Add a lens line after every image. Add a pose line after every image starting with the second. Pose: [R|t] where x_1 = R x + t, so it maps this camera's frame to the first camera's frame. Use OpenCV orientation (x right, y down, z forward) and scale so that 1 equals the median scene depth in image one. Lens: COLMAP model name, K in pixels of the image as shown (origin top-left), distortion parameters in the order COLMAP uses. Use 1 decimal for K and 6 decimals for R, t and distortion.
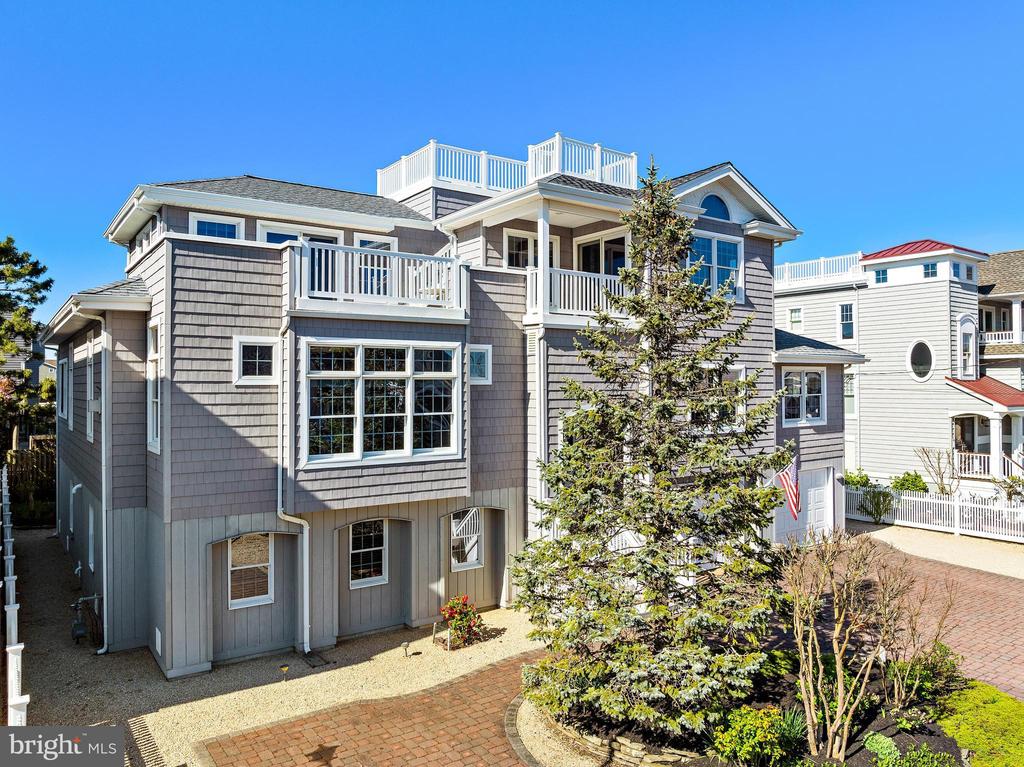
lens RADIAL K [[737.0, 0, 514.3], [0, 737.0, 371.1], [0, 0, 1]] dist [-0.035037, -0.007892]
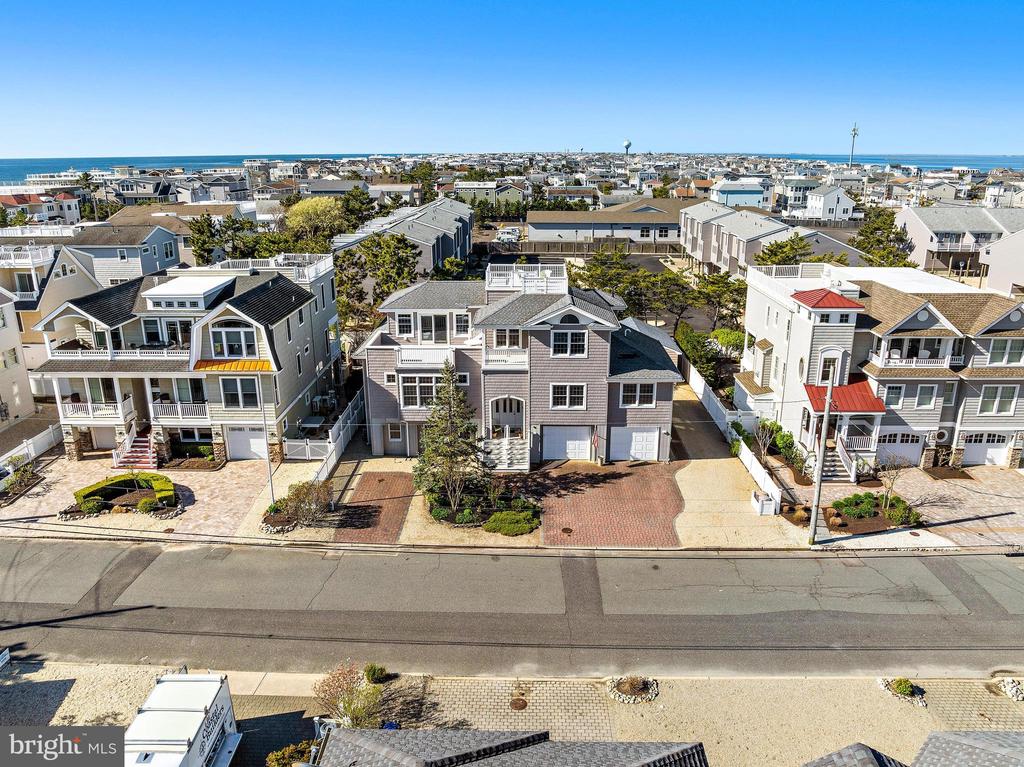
lens RADIAL K [[737.0, 0, 514.3], [0, 737.0, 371.1], [0, 0, 1]] dist [-0.035037, -0.007892]
pose [[0.797890, 0.171368, -0.577931, 1.895528], [0.013500, 0.953419, 0.301347, -0.967371], [0.602652, -0.248244, 0.758410, -1.171978]]
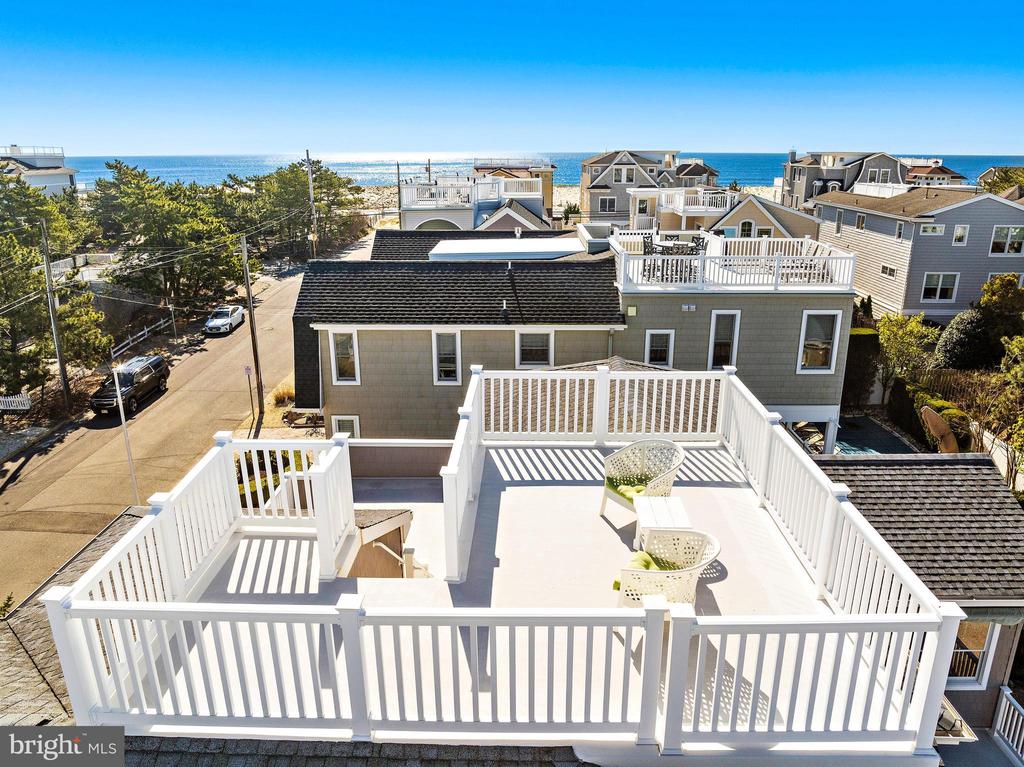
lens RADIAL K [[723.6, 0, 512.0], [0, 723.6, 383.5], [0, 0, 1]] dist [-0.049833, -0.002527]
pose [[-0.600970, 0.249510, -0.759329, 0.316701], [0.021134, 0.954654, 0.296966, -0.587279], [0.798992, 0.162420, -0.578992, 1.708447]]
